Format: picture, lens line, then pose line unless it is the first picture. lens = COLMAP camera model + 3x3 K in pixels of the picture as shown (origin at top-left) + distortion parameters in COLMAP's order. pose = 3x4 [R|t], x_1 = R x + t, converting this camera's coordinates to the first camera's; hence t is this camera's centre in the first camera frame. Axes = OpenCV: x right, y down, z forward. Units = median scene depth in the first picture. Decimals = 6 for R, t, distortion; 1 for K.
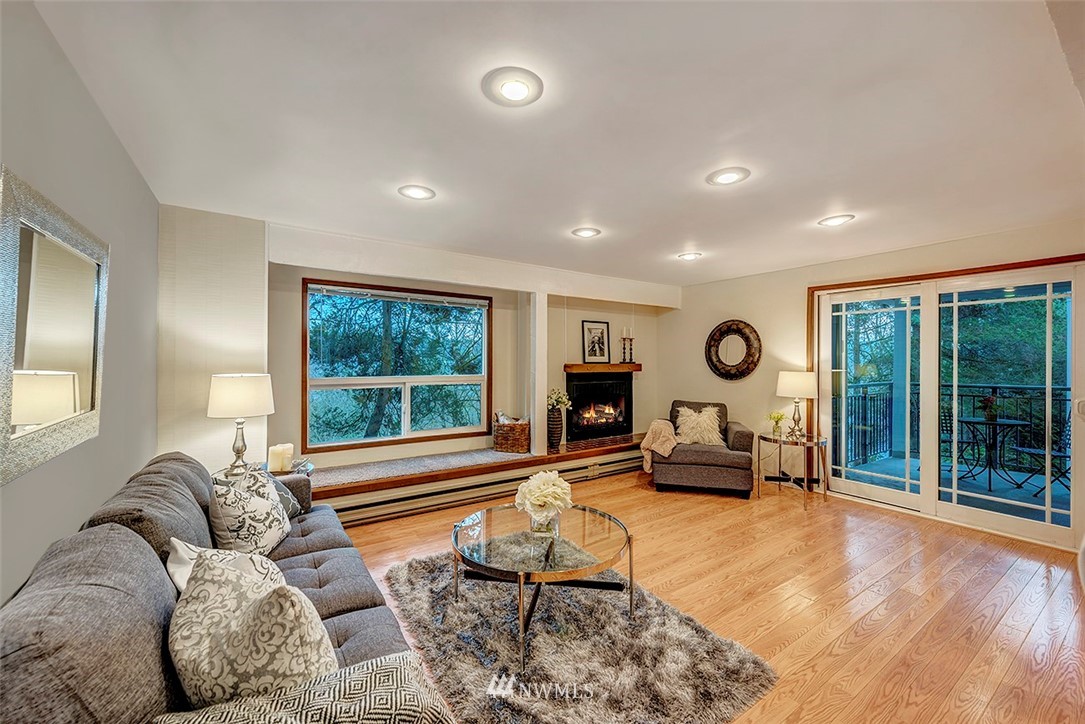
lens RADIAL K [[436.7, 0, 544.1], [0, 436.7, 362.3], [0, 0, 1]] dist [0.001943, -0.001282]
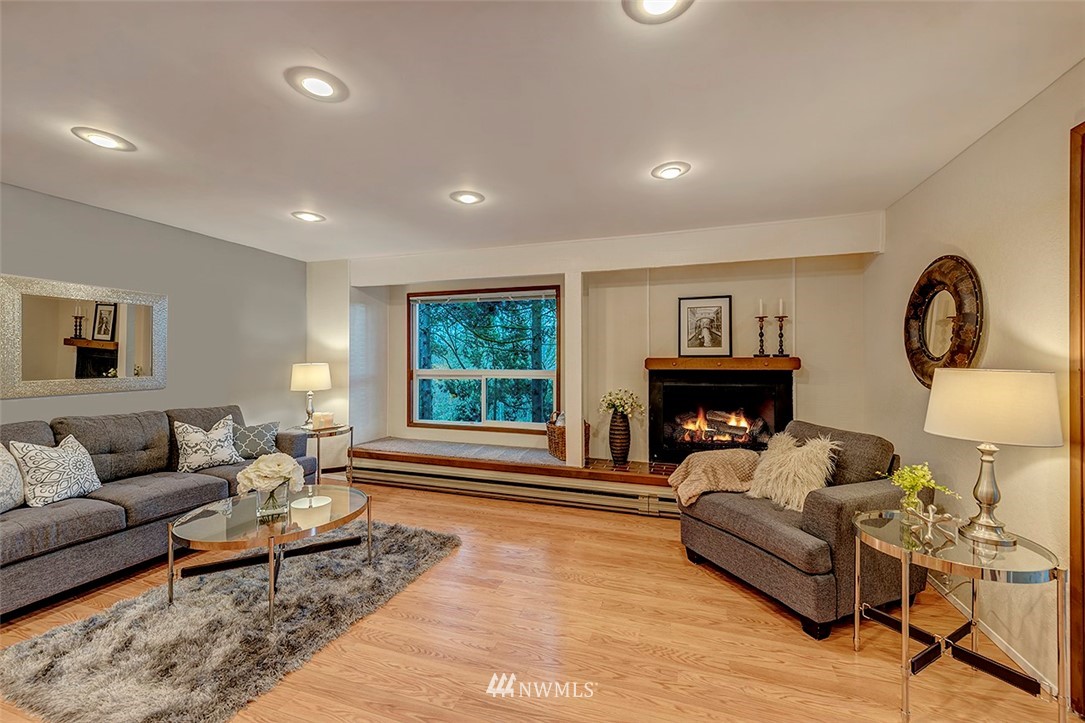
lens RADIAL K [[436.7, 0, 541.3], [0, 436.7, 360.6], [0, 0, 1]] dist [0.001943, -0.001282]
pose [[0.596072, -0.007378, -0.802897, 0.532045], [-0.006396, 0.999882, -0.013937, 0.019972], [0.802905, 0.013443, 0.595955, 0.383403]]
